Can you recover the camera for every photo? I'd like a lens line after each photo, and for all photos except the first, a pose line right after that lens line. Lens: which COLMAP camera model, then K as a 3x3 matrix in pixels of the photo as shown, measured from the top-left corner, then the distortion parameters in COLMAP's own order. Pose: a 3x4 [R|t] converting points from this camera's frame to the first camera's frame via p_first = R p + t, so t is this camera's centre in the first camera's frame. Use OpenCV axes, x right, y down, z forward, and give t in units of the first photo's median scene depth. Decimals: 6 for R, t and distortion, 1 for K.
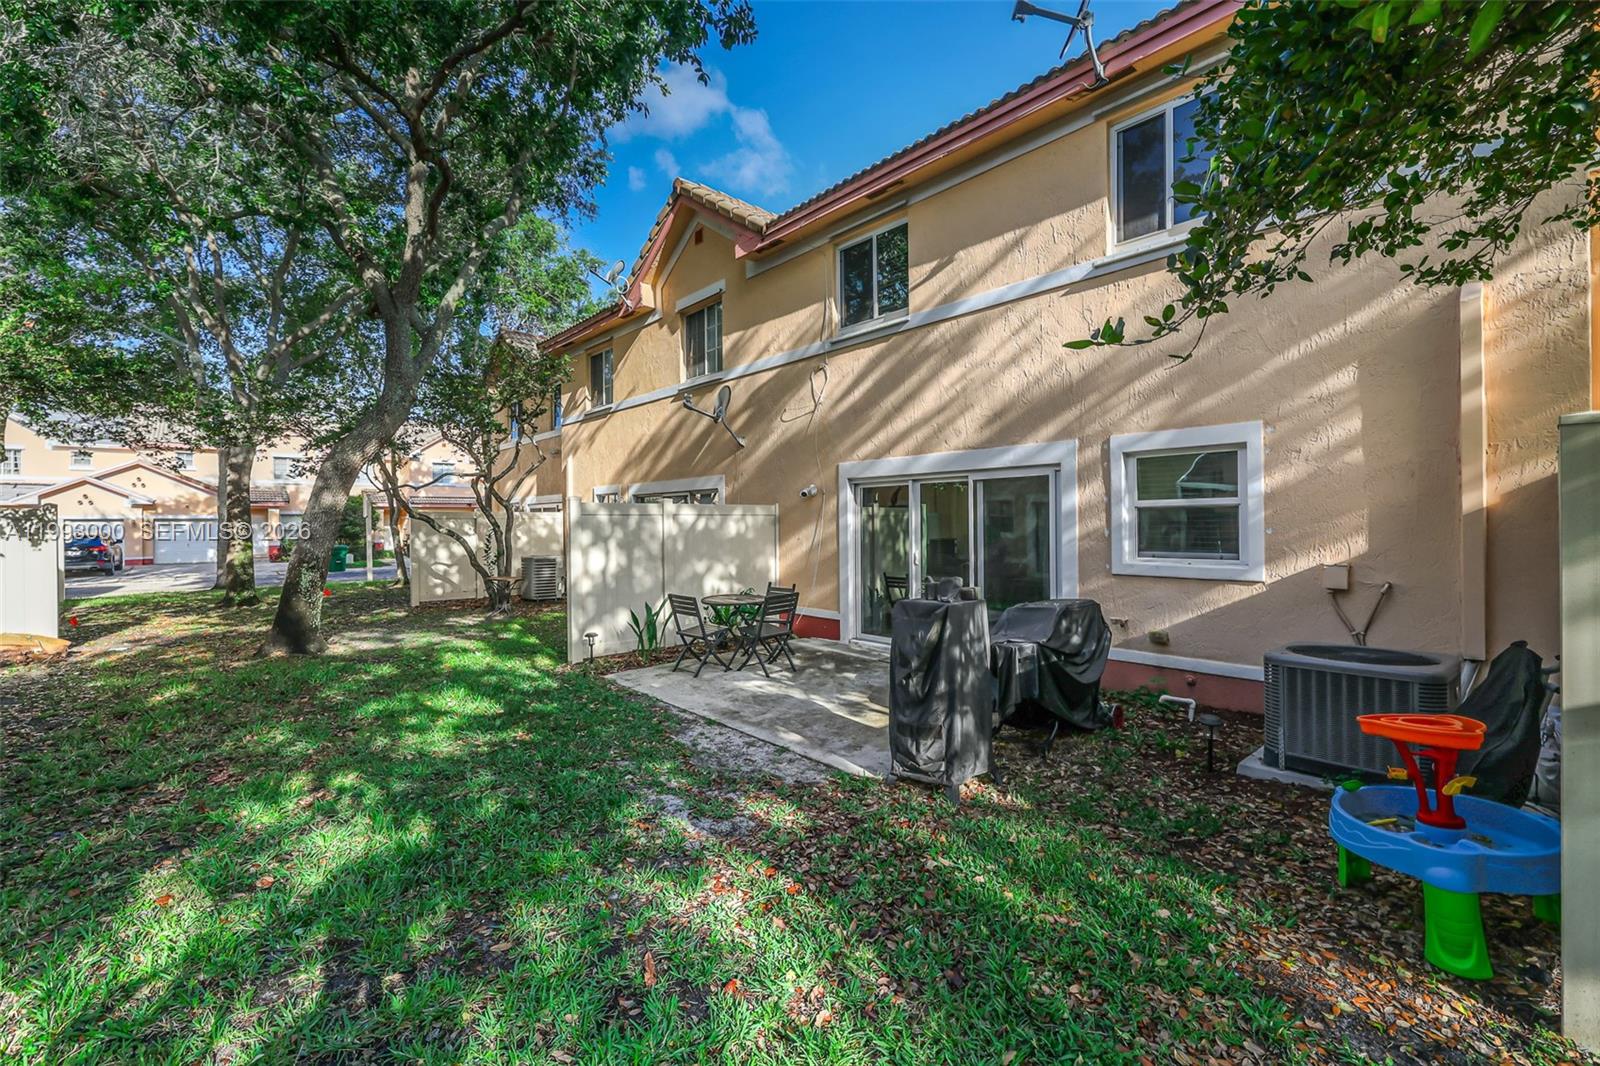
lens RADIAL K [[666.3, 0, 770.2], [0, 666.3, 526.7], [0, 0, 1]] dist [0.002700, 0.000098]
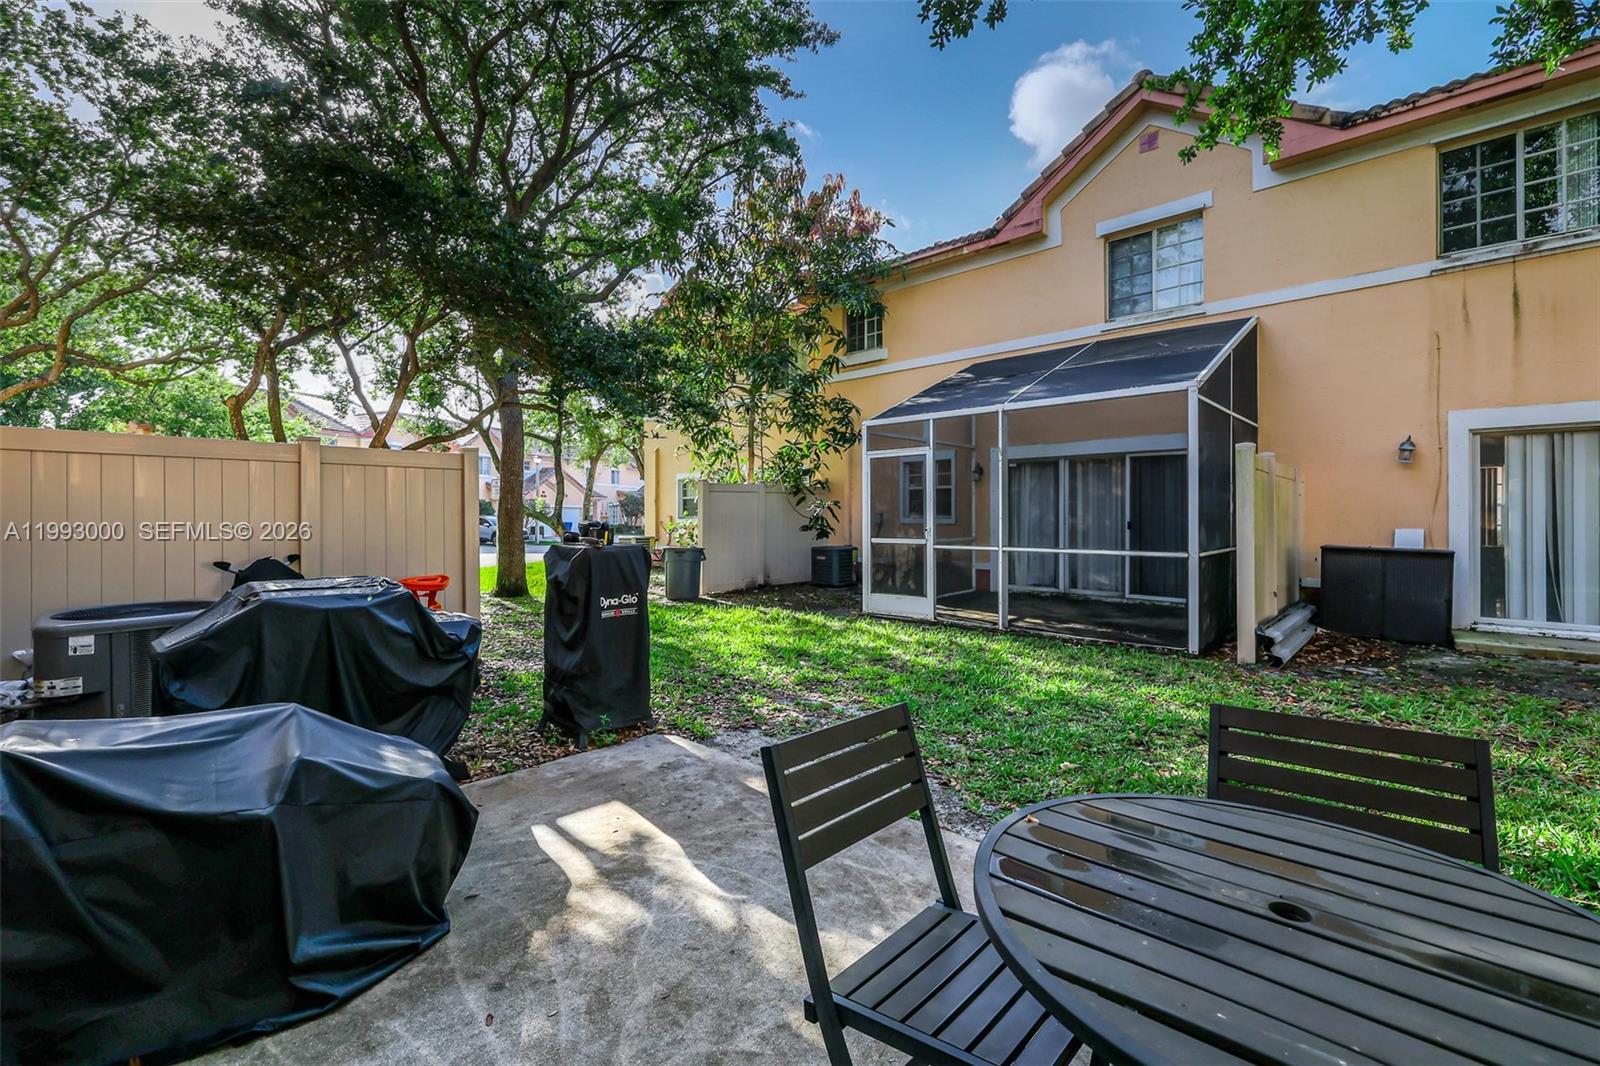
lens RADIAL K [[681.2, 0, 782.4], [0, 681.2, 512.1], [0, 0, 1]] dist [0.001512, -0.000472]
pose [[-0.993523, 0.011388, -0.113059, 0.058715], [0.011061, 0.999933, 0.003511, 0.037567], [0.113091, 0.002238, -0.993582, 1.203713]]
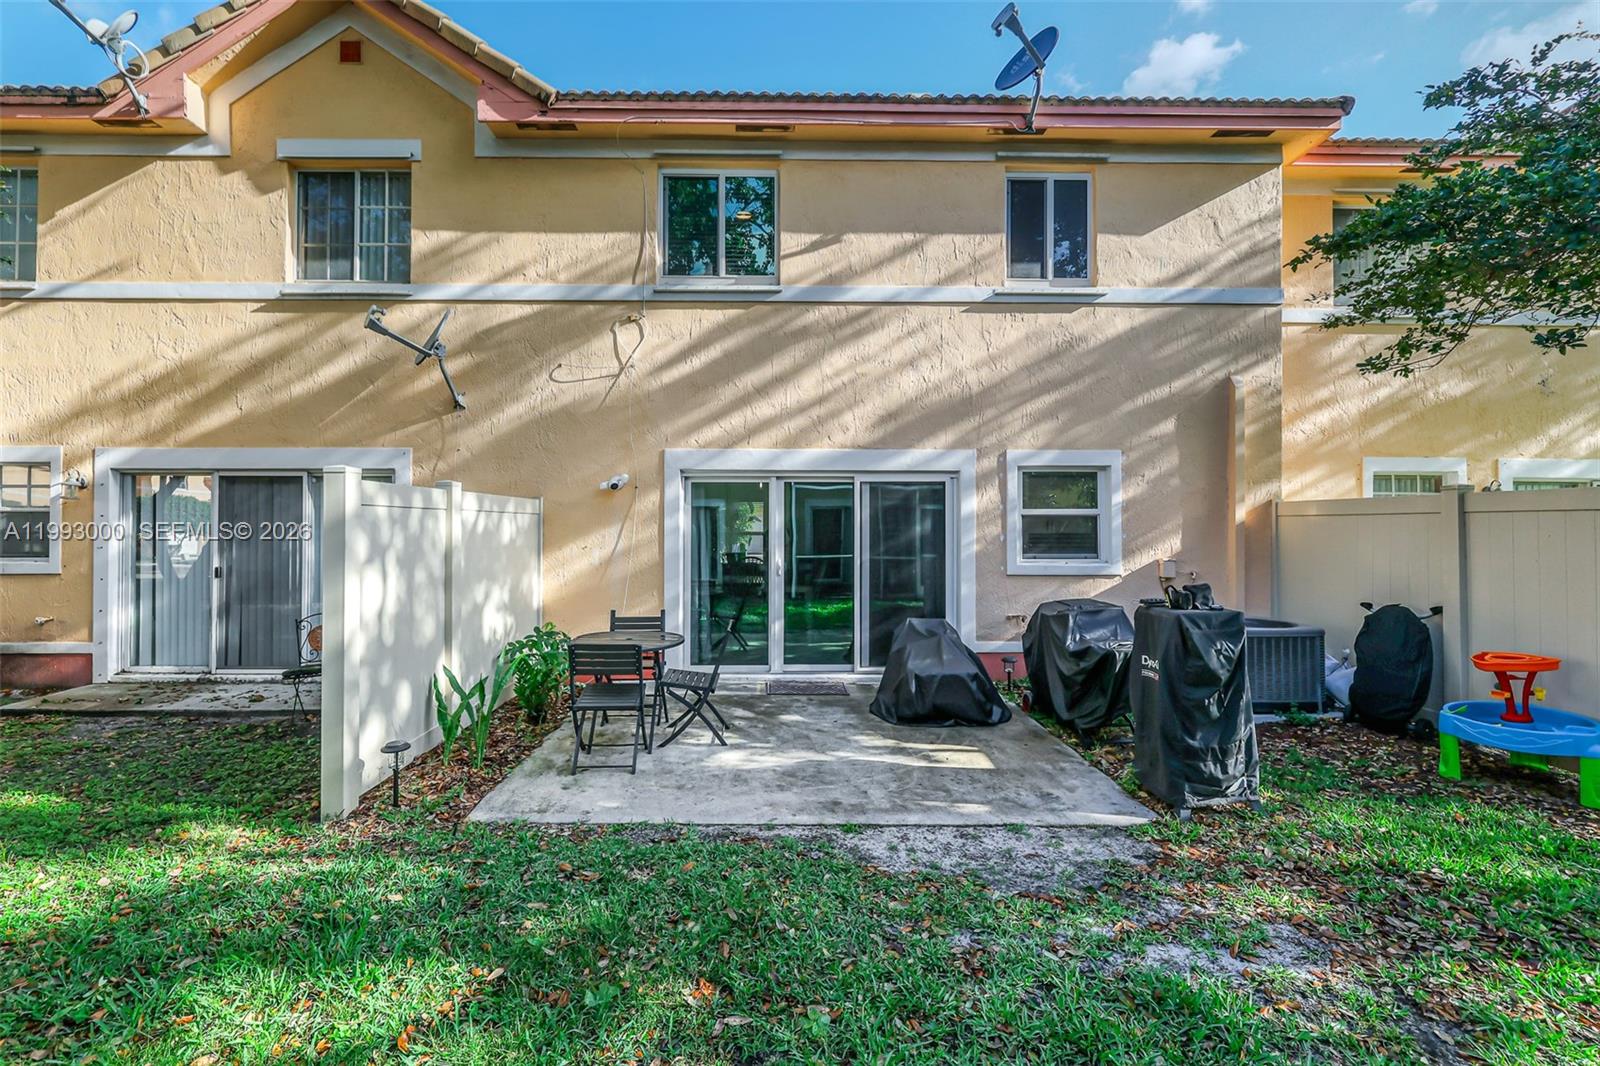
lens RADIAL K [[674.9, 0, 776.9], [0, 674.9, 524.0], [0, 0, 1]] dist [-0.001171, 0.000222]
pose [[0.645105, 0.014283, 0.763961, -0.506602], [-0.003293, 0.999868, -0.015912, 0.005493], [-0.764087, 0.007750, 0.645066, 0.492999]]
